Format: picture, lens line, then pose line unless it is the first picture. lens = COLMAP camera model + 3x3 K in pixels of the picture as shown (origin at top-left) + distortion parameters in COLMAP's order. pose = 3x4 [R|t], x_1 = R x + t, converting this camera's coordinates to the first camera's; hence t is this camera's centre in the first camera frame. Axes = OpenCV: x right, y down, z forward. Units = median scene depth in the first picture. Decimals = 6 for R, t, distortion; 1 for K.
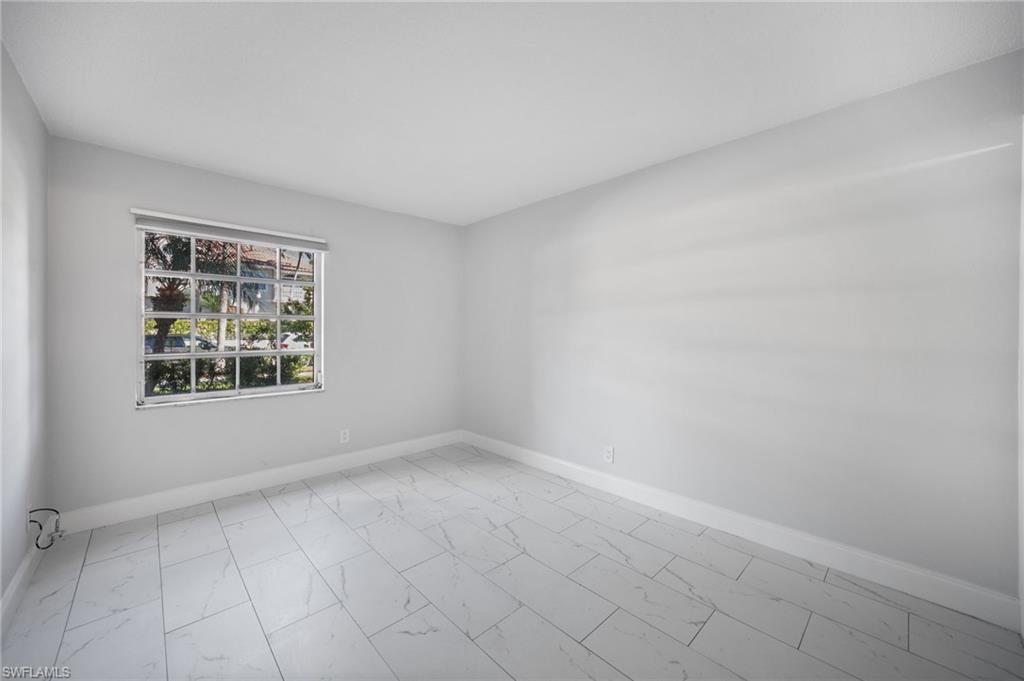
lens RADIAL K [[386.6, 0, 511.3], [0, 386.6, 335.6], [0, 0, 1]] dist [-0.001925, 0.000015]
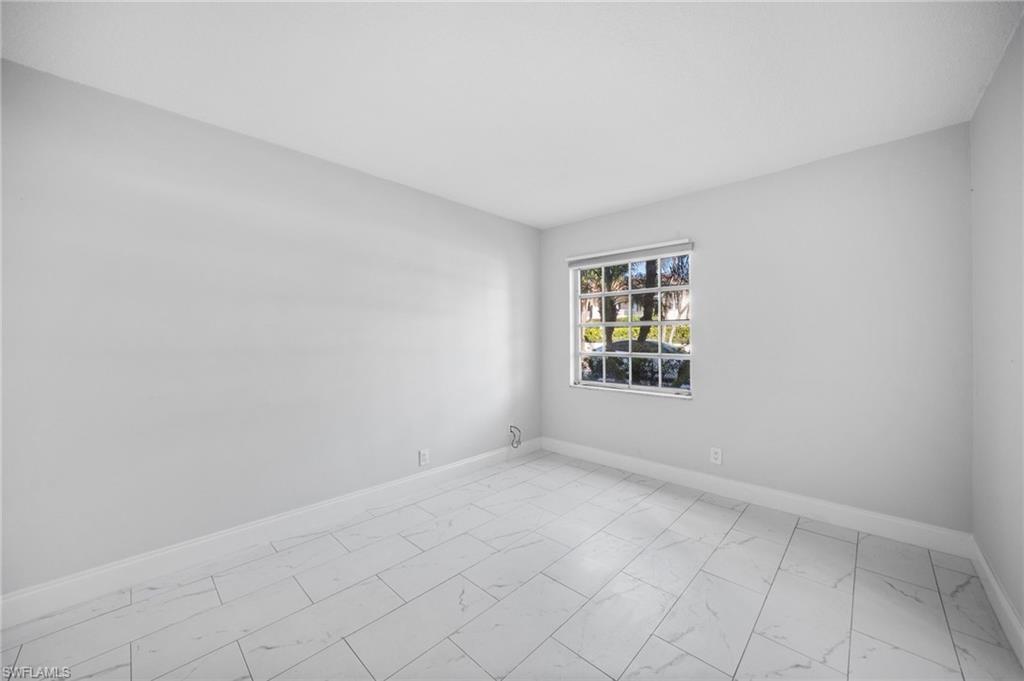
lens RADIAL K [[386.6, 0, 511.3], [0, 386.6, 335.6], [0, 0, 1]] dist [-0.001925, 0.000015]
pose [[0.037240, -0.003964, -0.999298, 0.482086], [-0.002859, 0.999988, -0.004074, -0.006648], [0.999302, 0.003009, 0.037229, 0.578752]]
